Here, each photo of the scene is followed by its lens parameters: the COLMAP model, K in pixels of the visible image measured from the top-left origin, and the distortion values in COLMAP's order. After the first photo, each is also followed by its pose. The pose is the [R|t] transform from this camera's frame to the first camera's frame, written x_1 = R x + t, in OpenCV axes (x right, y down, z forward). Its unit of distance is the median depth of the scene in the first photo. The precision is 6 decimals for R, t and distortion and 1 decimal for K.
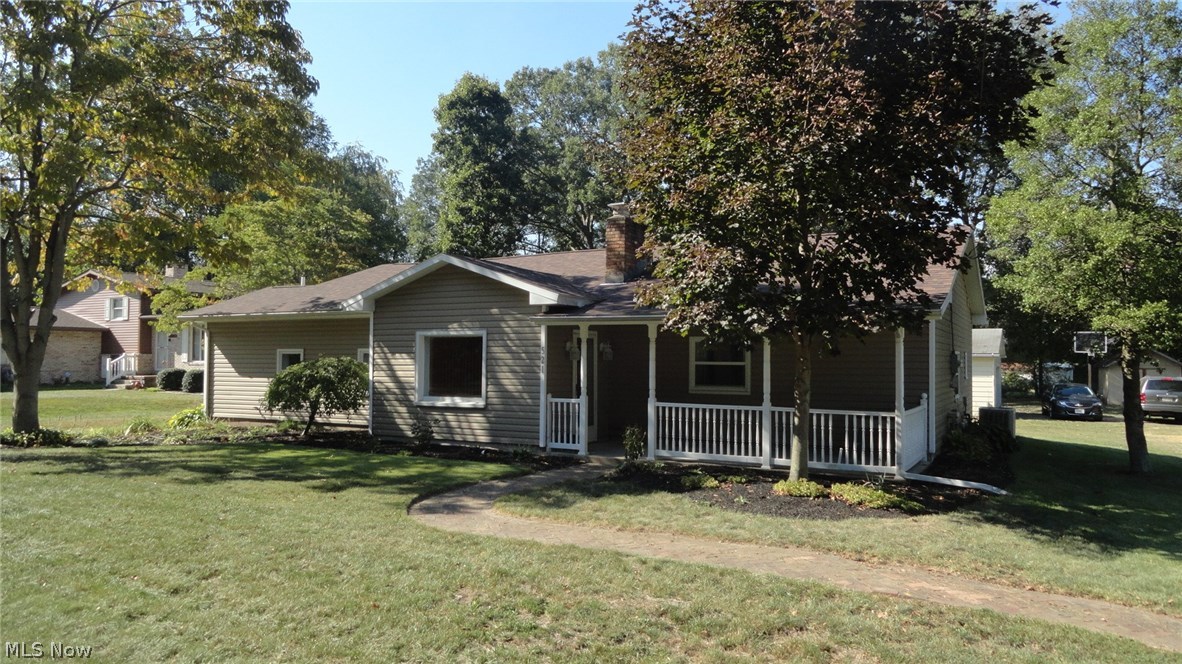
lens RADIAL K [[815.2, 0, 594.1], [0, 815.2, 332.4], [0, 0, 1]] dist [-0.001844, 0.016433]
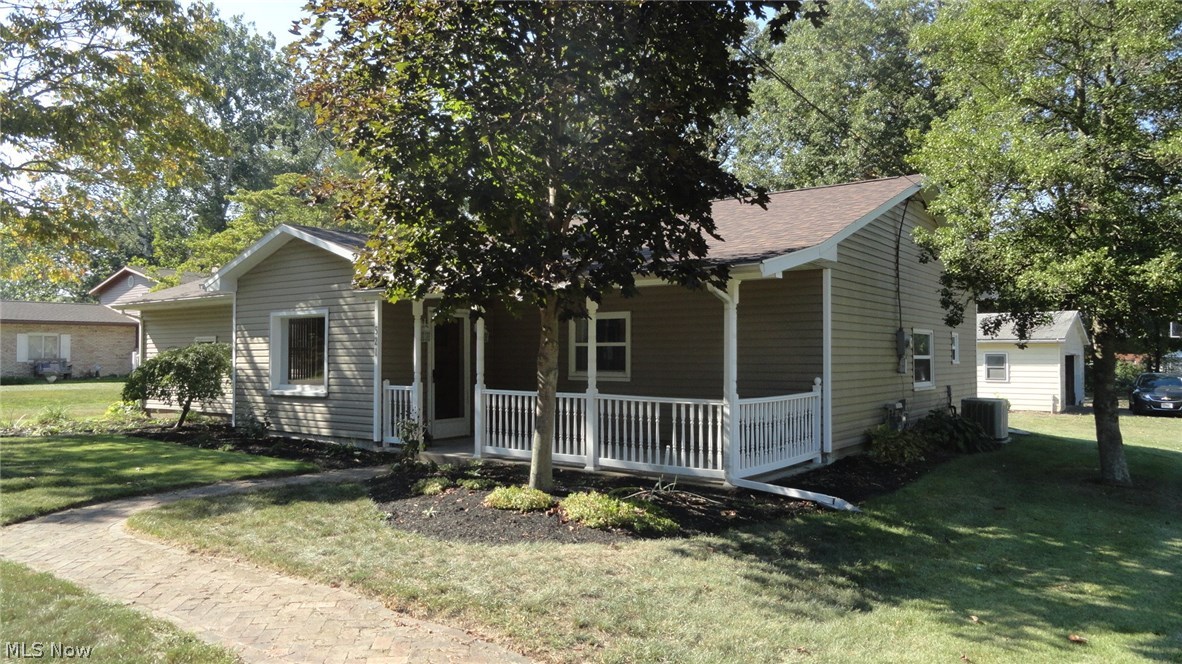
lens RADIAL K [[815.2, 0, 588.0], [0, 815.2, 331.6], [0, 0, 1]] dist [-0.001844, 0.016433]
pose [[0.989462, -0.011325, -0.144351, 0.276683], [0.011866, 0.999925, 0.002889, 0.023005], [0.144308, -0.004572, 0.989522, 0.168684]]
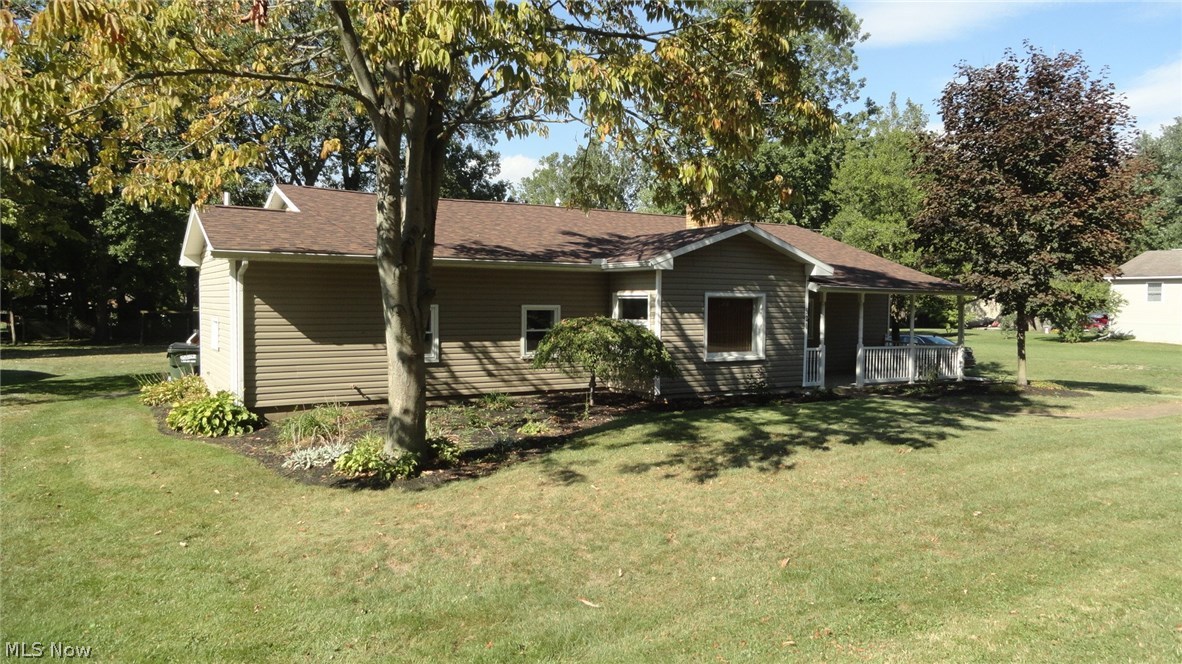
lens RADIAL K [[815.2, 0, 590.0], [0, 815.2, 334.2], [0, 0, 1]] dist [-0.001844, 0.016433]
pose [[0.490056, -0.029983, 0.871175, -1.292559], [-0.034614, 0.997951, 0.053818, 0.001558], [-0.871004, -0.056528, 0.488014, 0.651151]]
